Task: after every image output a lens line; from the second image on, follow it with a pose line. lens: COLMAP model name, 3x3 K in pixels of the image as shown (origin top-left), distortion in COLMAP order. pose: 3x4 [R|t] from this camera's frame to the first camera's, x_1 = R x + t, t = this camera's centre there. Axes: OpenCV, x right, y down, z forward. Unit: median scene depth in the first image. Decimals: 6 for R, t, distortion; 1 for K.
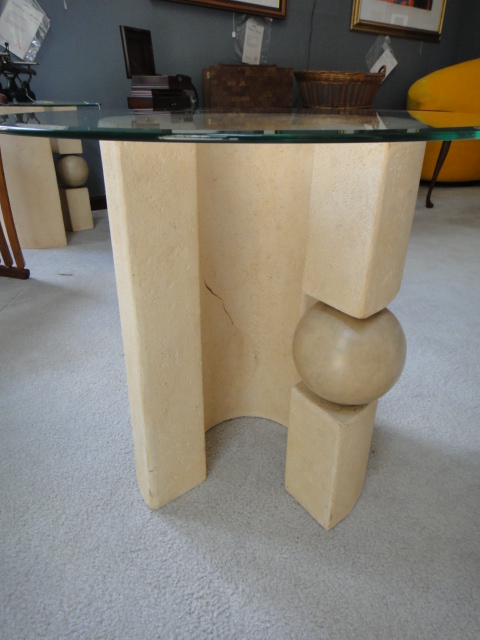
lens RADIAL K [[422.5, 0, 236.5], [0, 422.5, 318.8], [0, 0, 1]] dist [-0.001748, -0.003021]
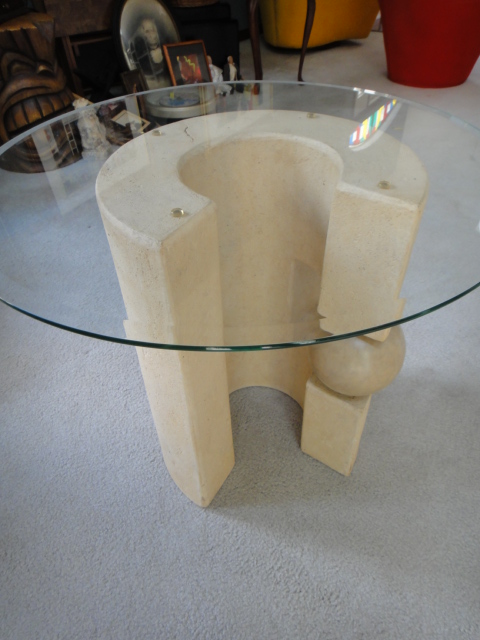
lens RADIAL K [[428.9, 0, 221.9], [0, 428.9, 313.3], [0, 0, 1]] dist [-0.003049, -0.001240]
pose [[0.944991, -0.252990, 0.207333, -0.264136], [0.190640, 0.941062, 0.279388, -0.360134], [-0.265796, -0.224493, 0.937526, 0.020955]]
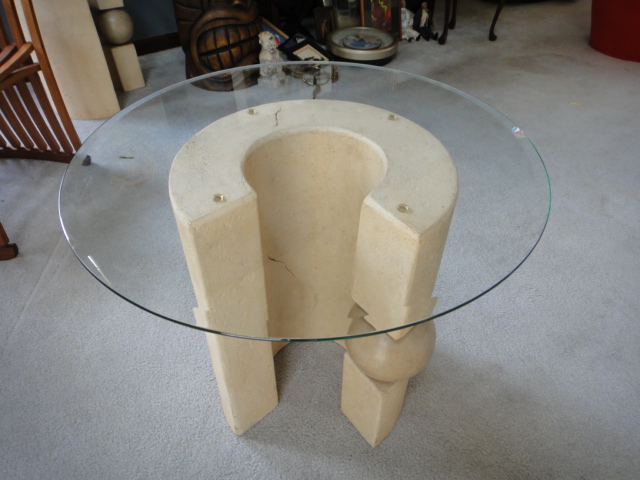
lens RADIAL K [[422.5, 0, 309.3], [0, 422.5, 222.9], [0, 0, 1]] dist [-0.001748, -0.003021]
pose [[0.998996, -0.038594, 0.022768, 0.012820], [0.031895, 0.969336, 0.243660, -0.482655], [-0.031474, -0.242689, 0.969593, -0.092218]]
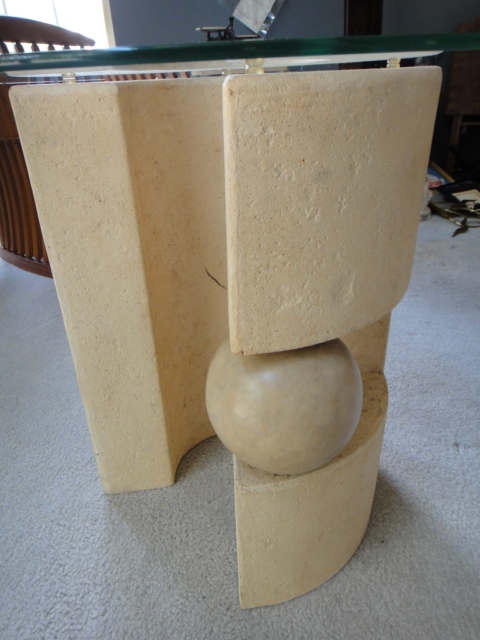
lens RADIAL K [[426.8, 0, 255.2], [0, 426.8, 320.0], [0, 0, 1]] dist [0.005120, 0.000602]
pose [[0.857110, 0.214633, -0.468290, 0.474953], [-0.193361, 0.976641, 0.093718, -0.094559], [0.477467, 0.010222, 0.878590, 0.300310]]
